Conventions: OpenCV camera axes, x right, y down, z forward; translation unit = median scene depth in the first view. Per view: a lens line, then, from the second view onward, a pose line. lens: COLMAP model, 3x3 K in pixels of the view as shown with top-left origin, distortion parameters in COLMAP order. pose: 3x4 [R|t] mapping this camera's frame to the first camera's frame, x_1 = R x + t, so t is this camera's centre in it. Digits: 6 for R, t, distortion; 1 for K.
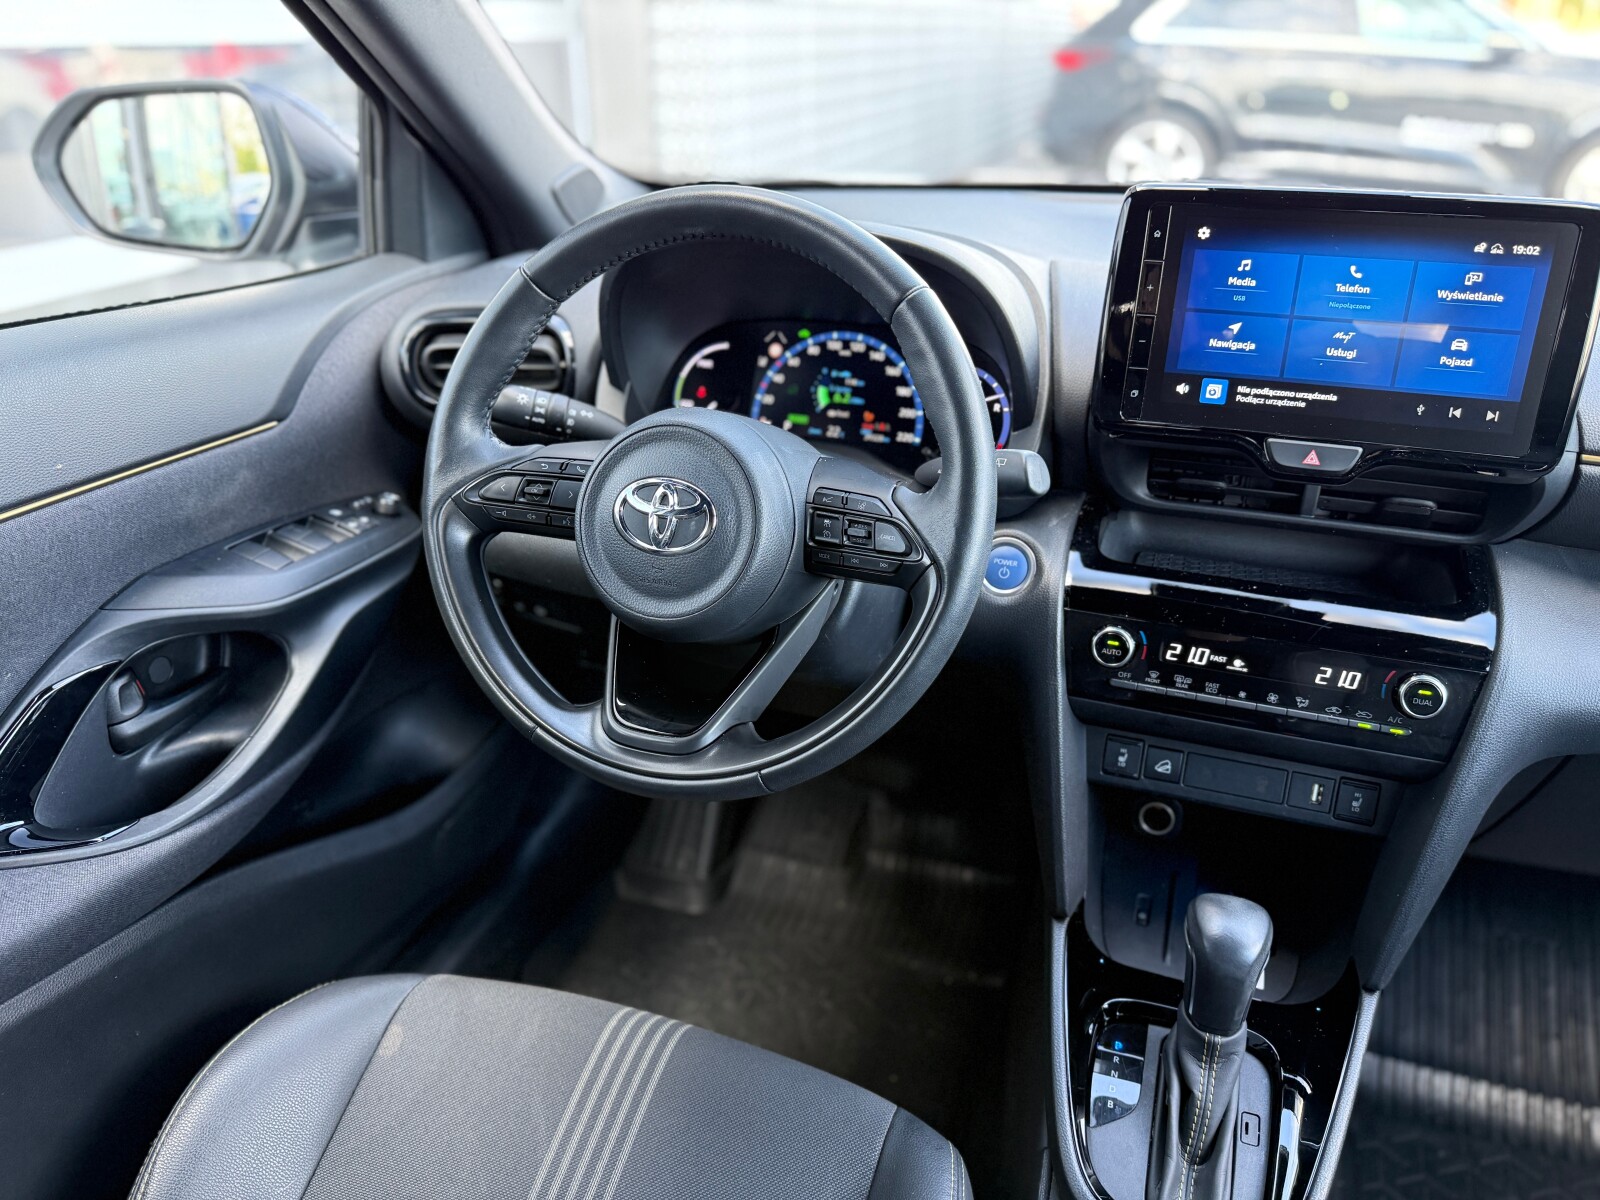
lens RADIAL K [[1149.8, 0, 799.5], [0, 1149.8, 602.4], [0, 0, 1]] dist [0.014787, -0.038120]
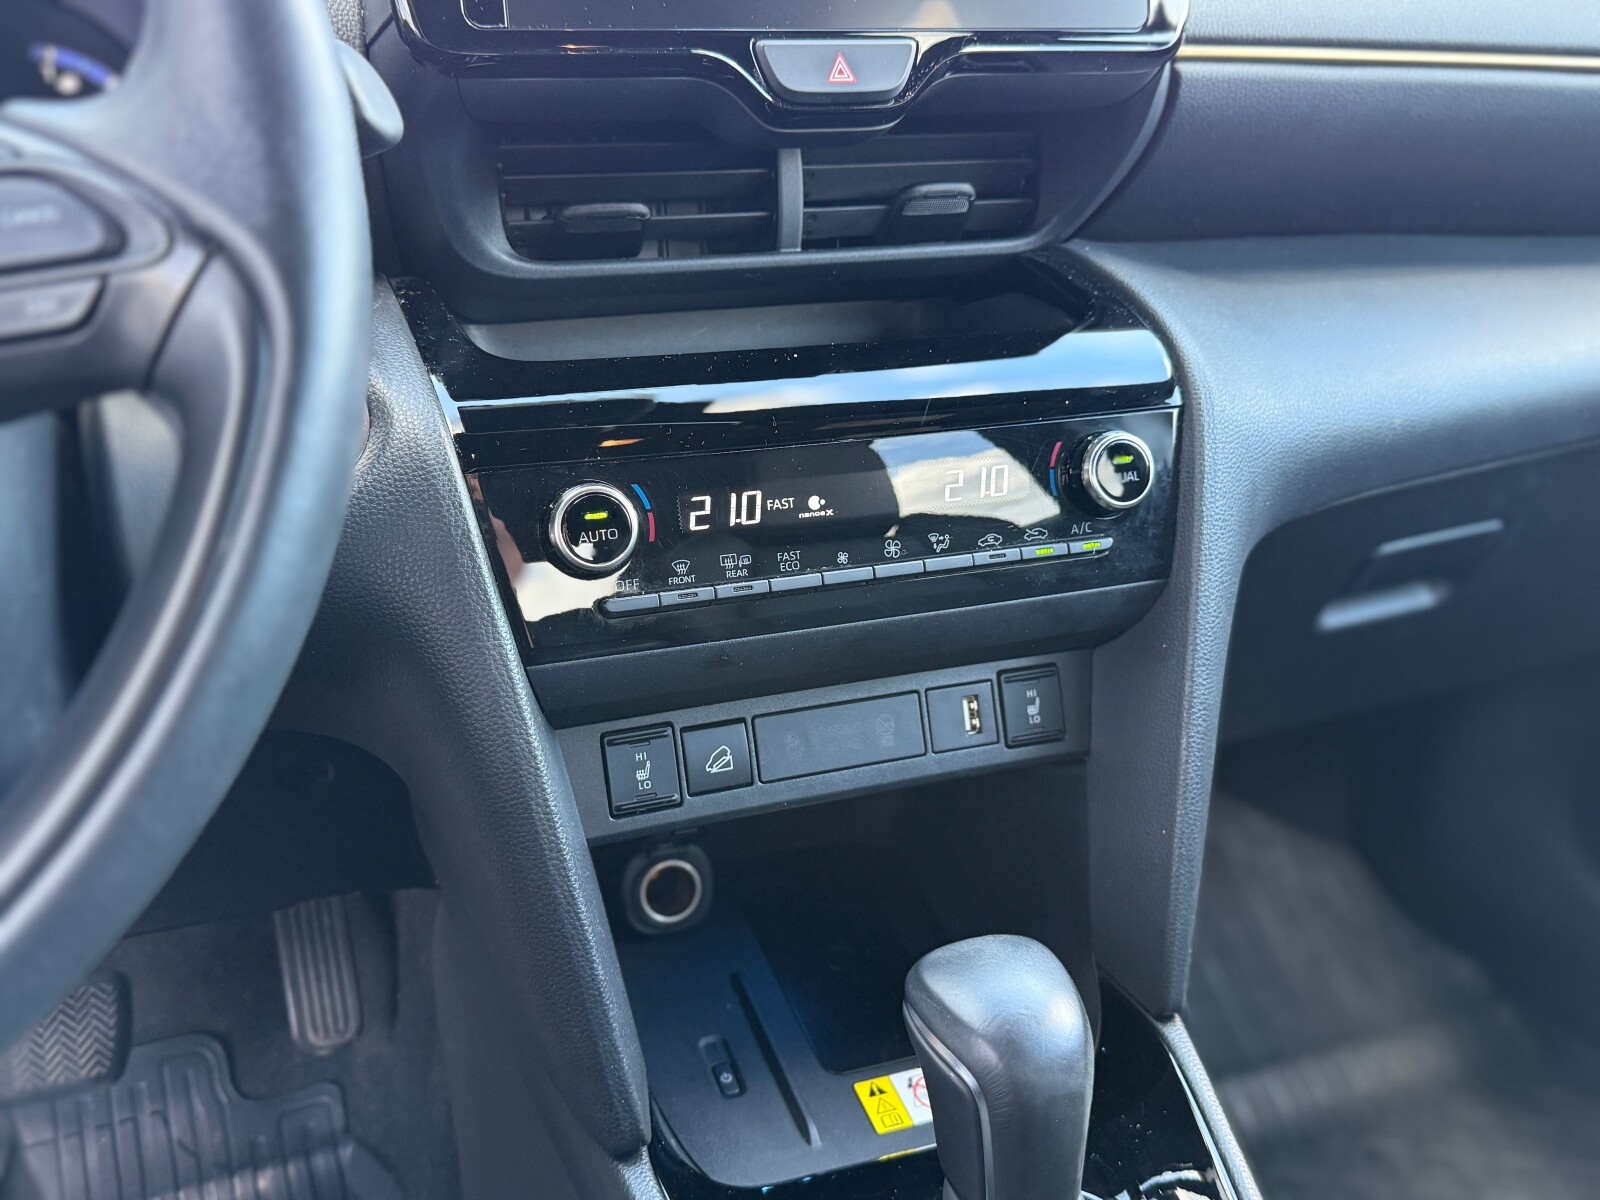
lens RADIAL K [[1470.5, 0, 797.6], [0, 1470.5, 608.4], [0, 0, 1]] dist [0.168951, -0.382769]
pose [[0.758024, -0.236943, 0.607666, -0.030985], [0.286079, 0.958060, 0.016705, 0.084732], [-0.586139, 0.161178, 0.794017, 0.498532]]
